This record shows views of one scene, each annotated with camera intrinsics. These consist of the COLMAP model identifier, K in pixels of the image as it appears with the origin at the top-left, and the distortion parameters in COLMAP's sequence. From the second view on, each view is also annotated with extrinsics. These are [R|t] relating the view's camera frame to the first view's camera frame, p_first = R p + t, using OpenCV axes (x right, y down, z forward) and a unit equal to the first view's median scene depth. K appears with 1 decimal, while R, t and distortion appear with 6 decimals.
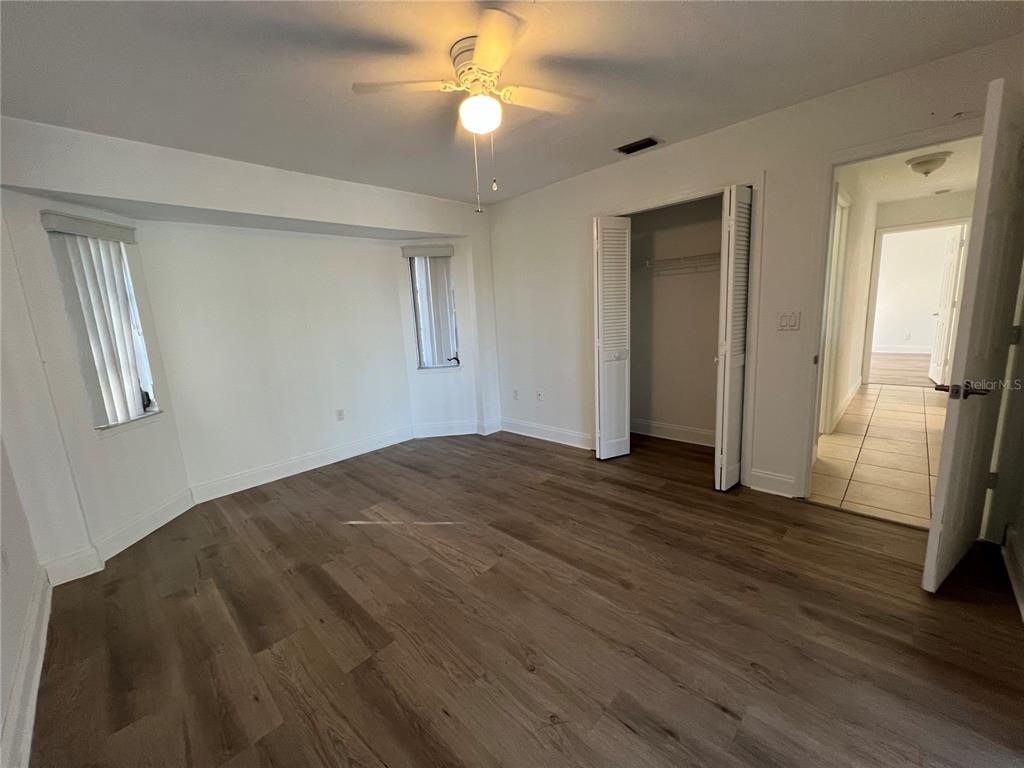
lens RADIAL K [[408.5, 0, 508.1], [0, 408.5, 383.7], [0, 0, 1]] dist [-0.003497, 0.000463]
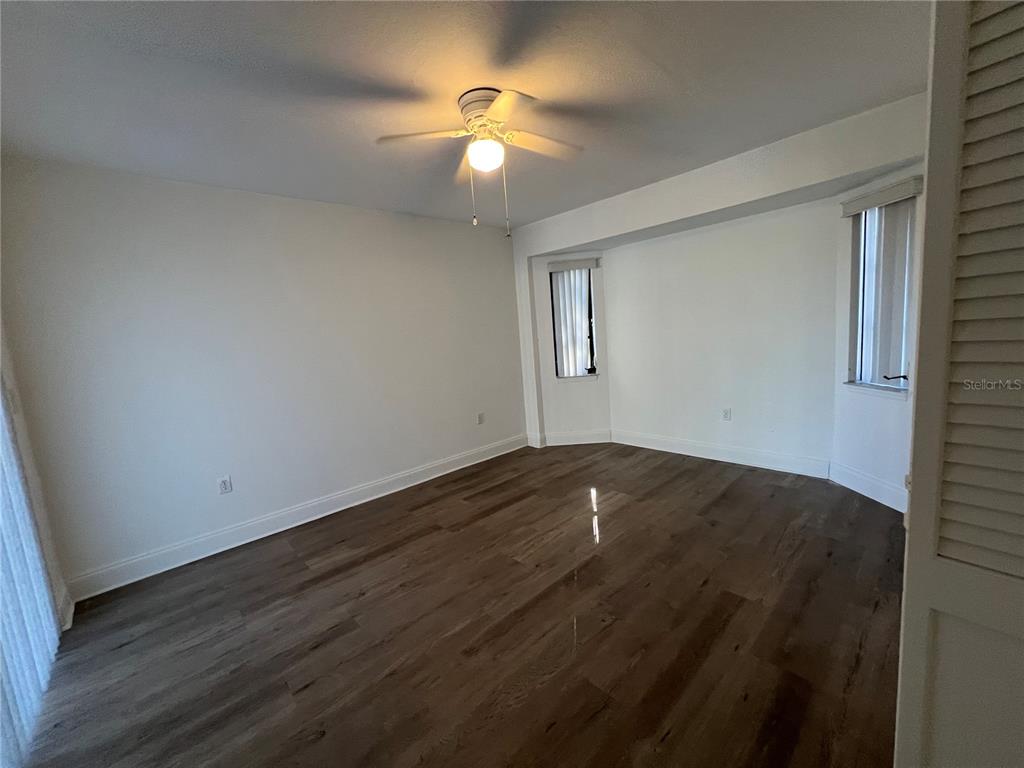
lens RADIAL K [[408.5, 0, 507.5], [0, 408.5, 381.7], [0, 0, 1]] dist [-0.003497, 0.000463]
pose [[-0.041846, 0.184505, -0.981940, 0.790374], [-0.100710, 0.977017, 0.187872, -0.185620], [0.994035, 0.106752, -0.022303, 0.792010]]
